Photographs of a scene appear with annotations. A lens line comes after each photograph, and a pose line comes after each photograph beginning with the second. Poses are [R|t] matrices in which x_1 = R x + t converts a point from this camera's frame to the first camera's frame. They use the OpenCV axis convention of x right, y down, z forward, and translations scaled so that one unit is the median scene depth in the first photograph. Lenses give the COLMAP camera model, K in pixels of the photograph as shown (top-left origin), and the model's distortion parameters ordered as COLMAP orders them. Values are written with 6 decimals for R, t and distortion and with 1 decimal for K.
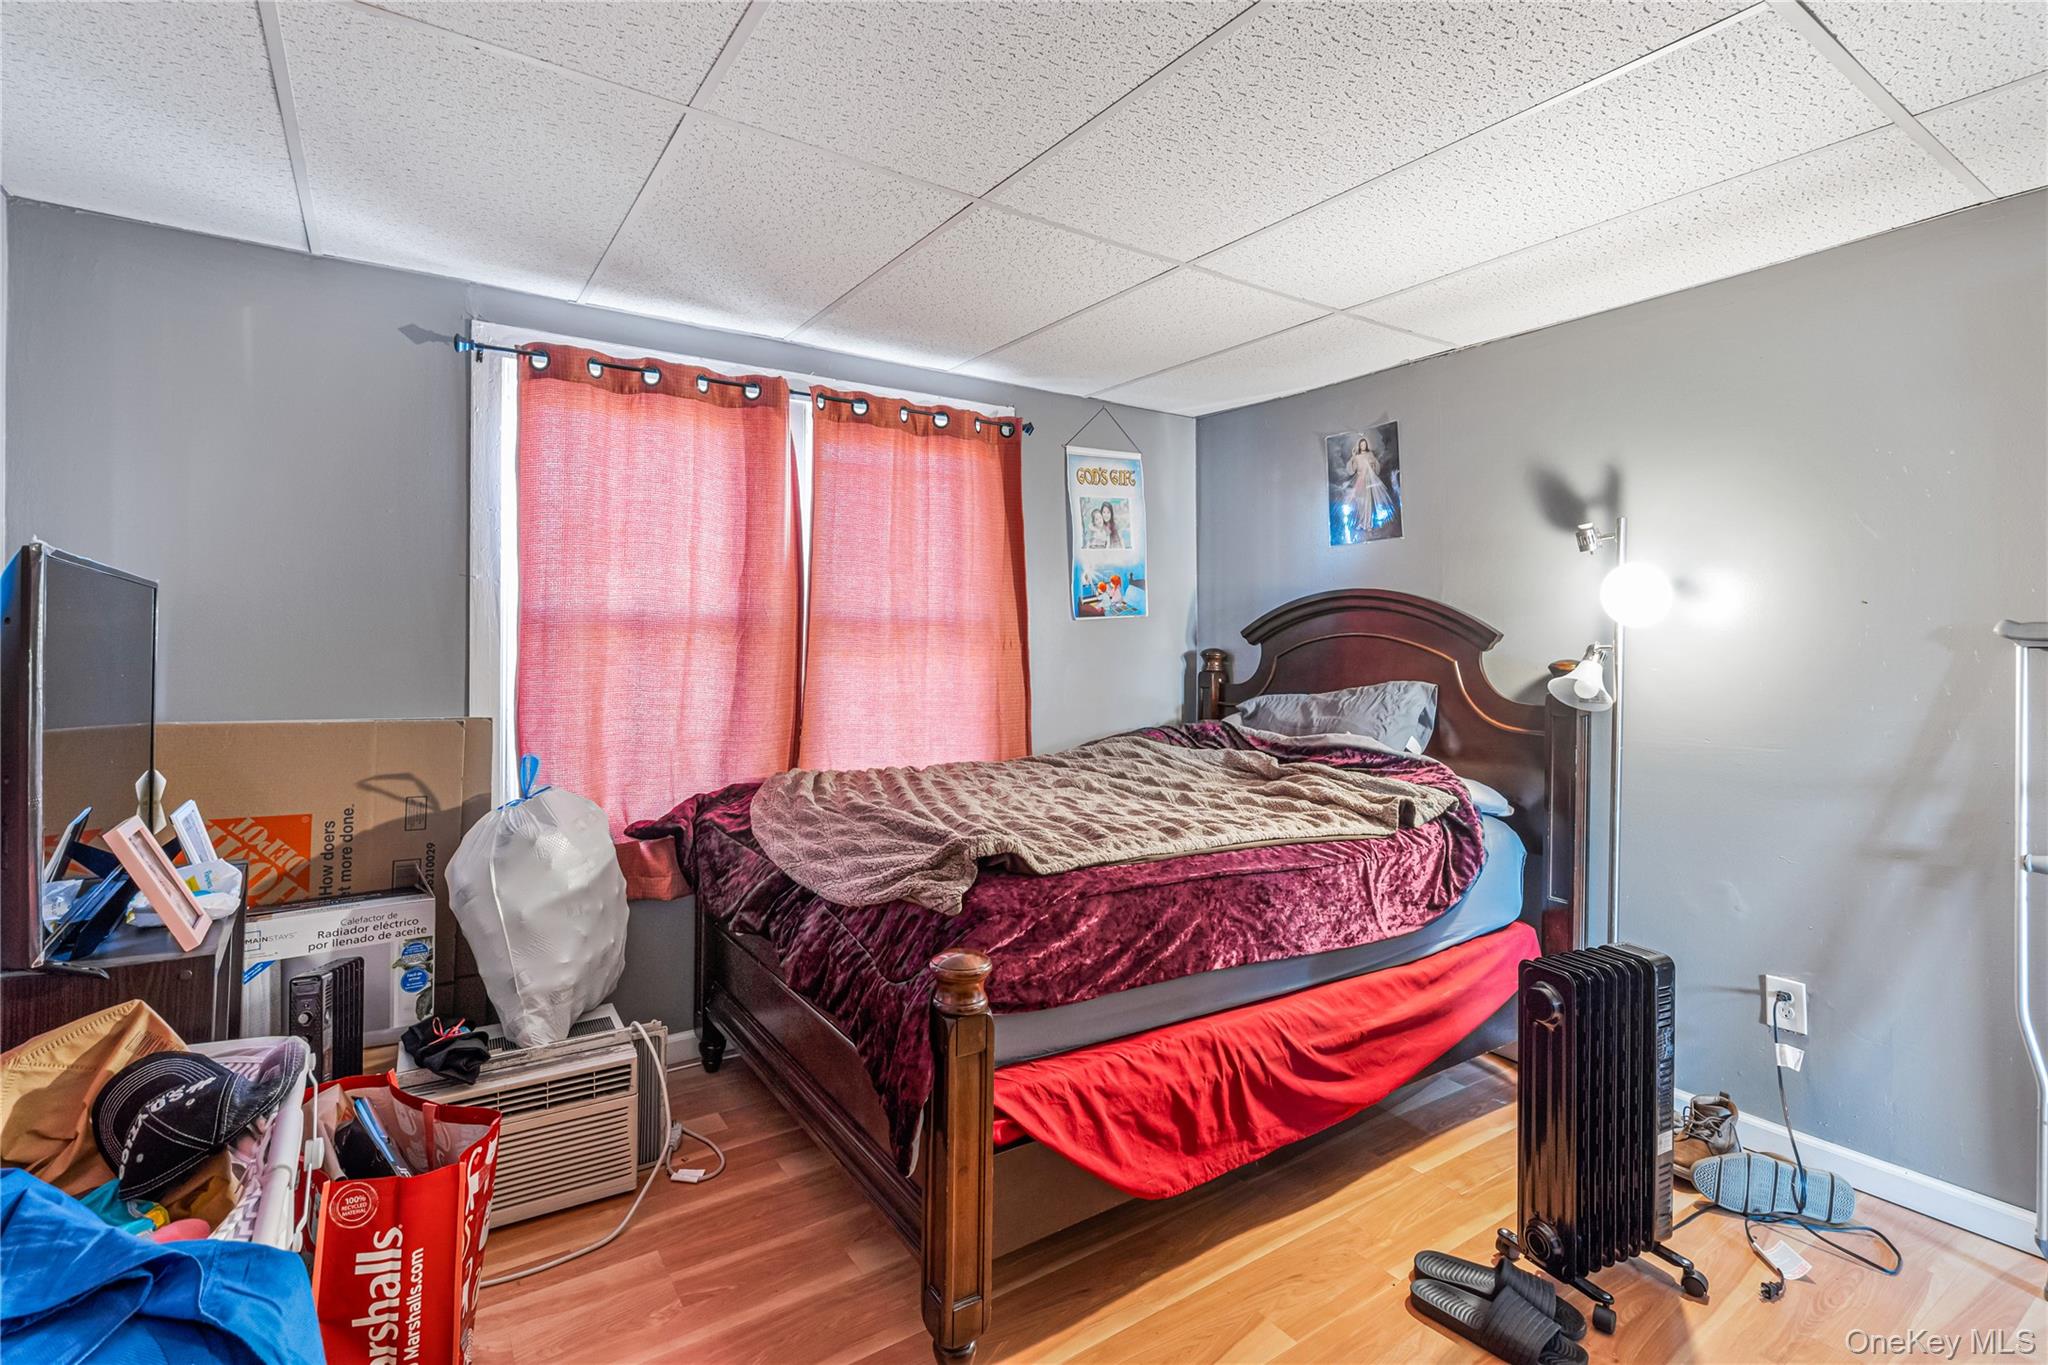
lens RADIAL K [[953.4, 0, 1033.8], [0, 953.4, 633.5], [0, 0, 1]] dist [0.002620, 0.000321]
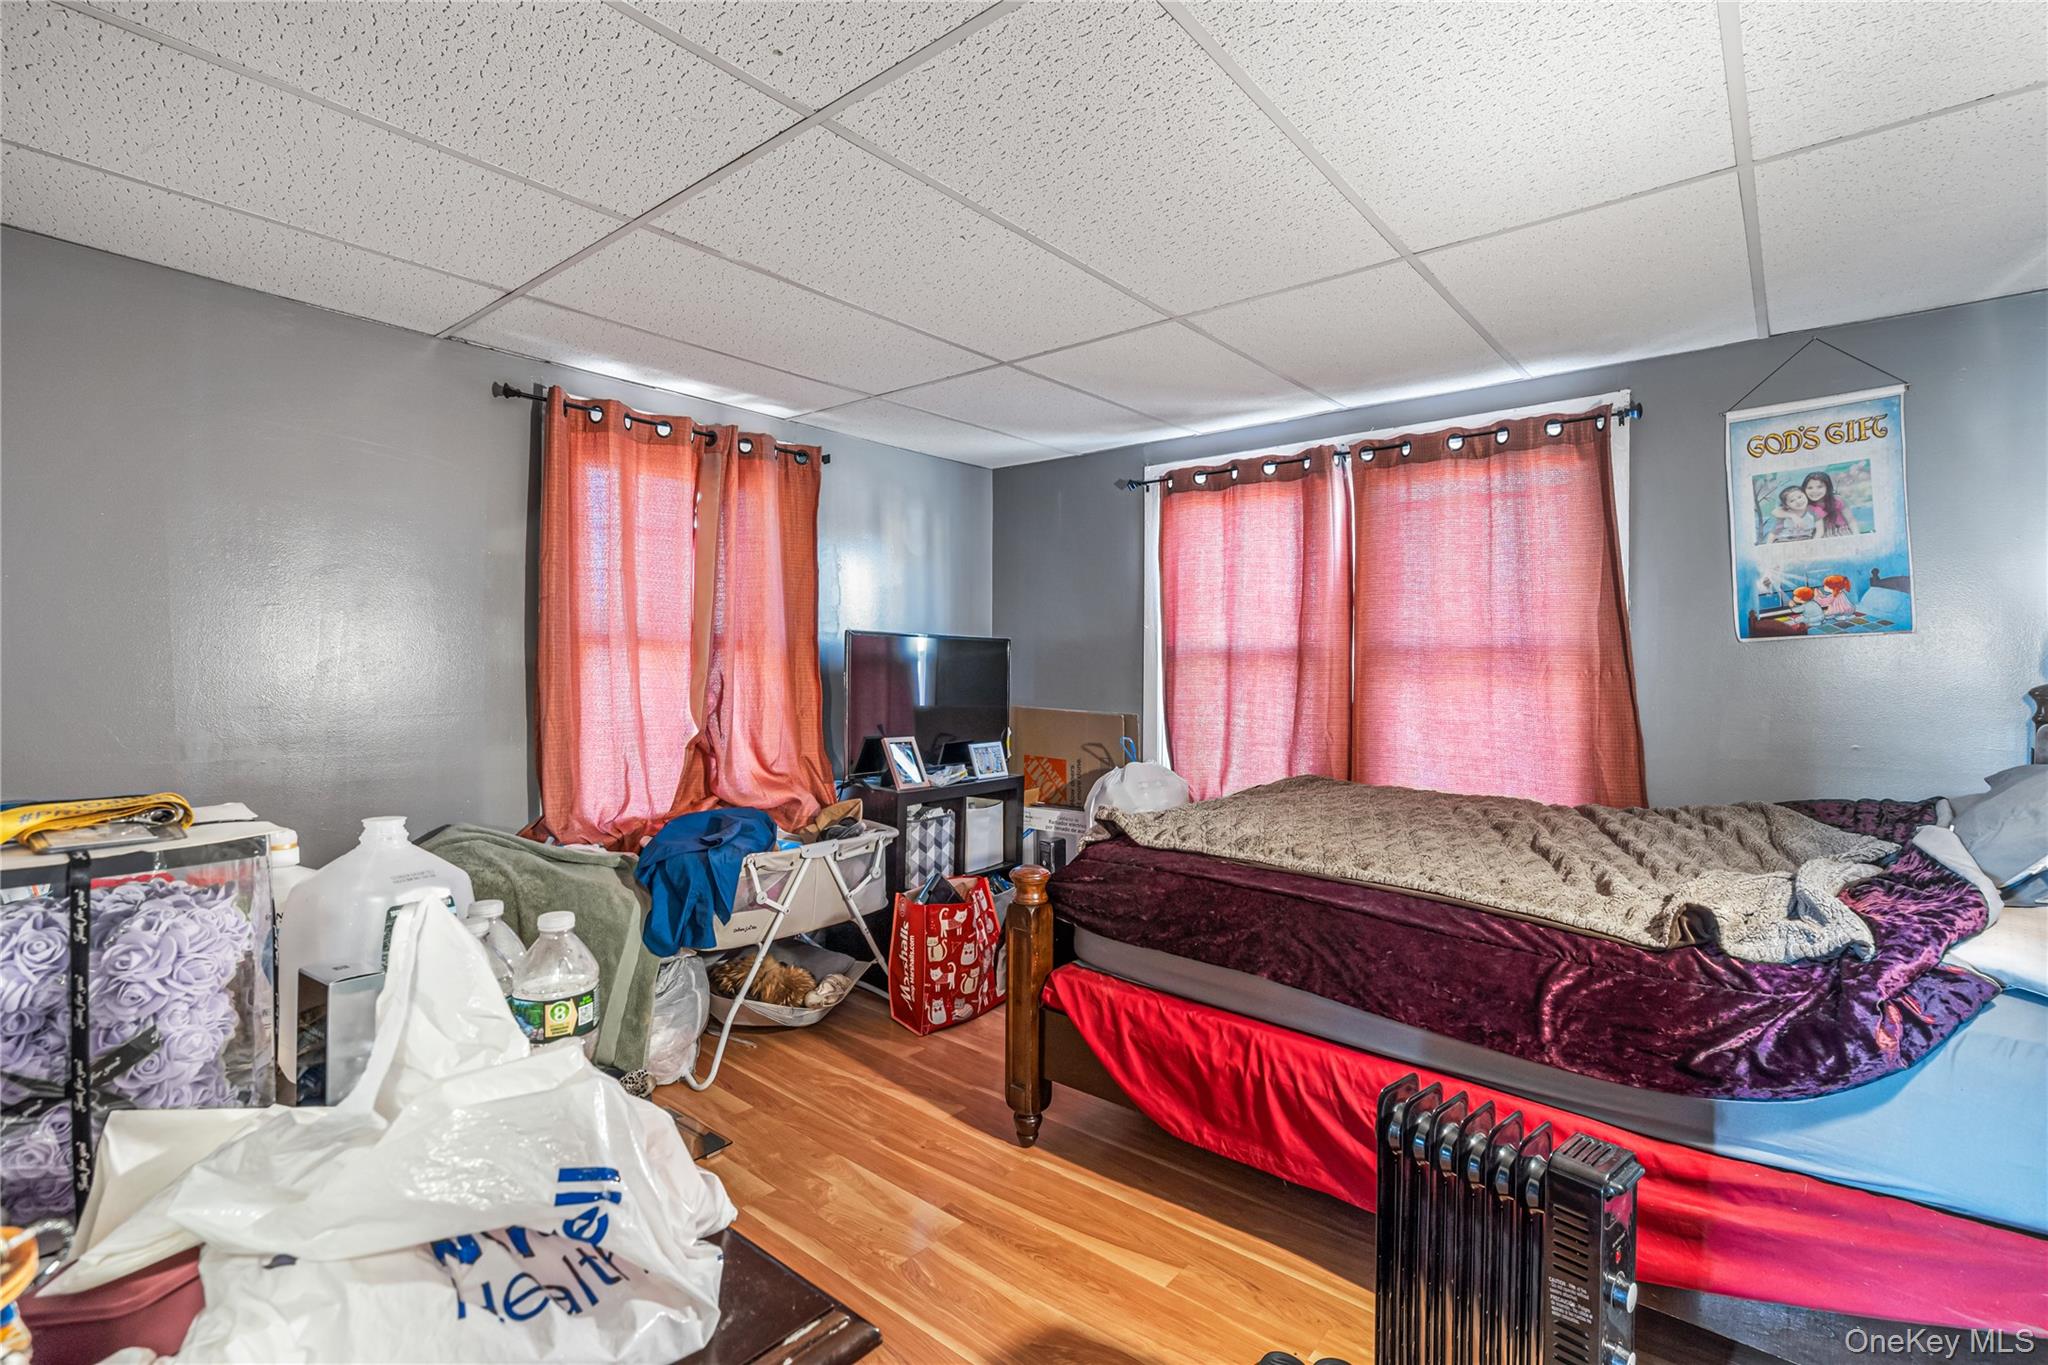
lens RADIAL K [[953.4, 0, 1026.1], [0, 953.4, 677.4], [0, 0, 1]] dist [0.002620, 0.000321]
pose [[0.274643, 0.010148, -0.961493, 0.748357], [0.002936, 0.999931, 0.011393, 0.004574], [0.961542, -0.005952, 0.274594, 0.306519]]
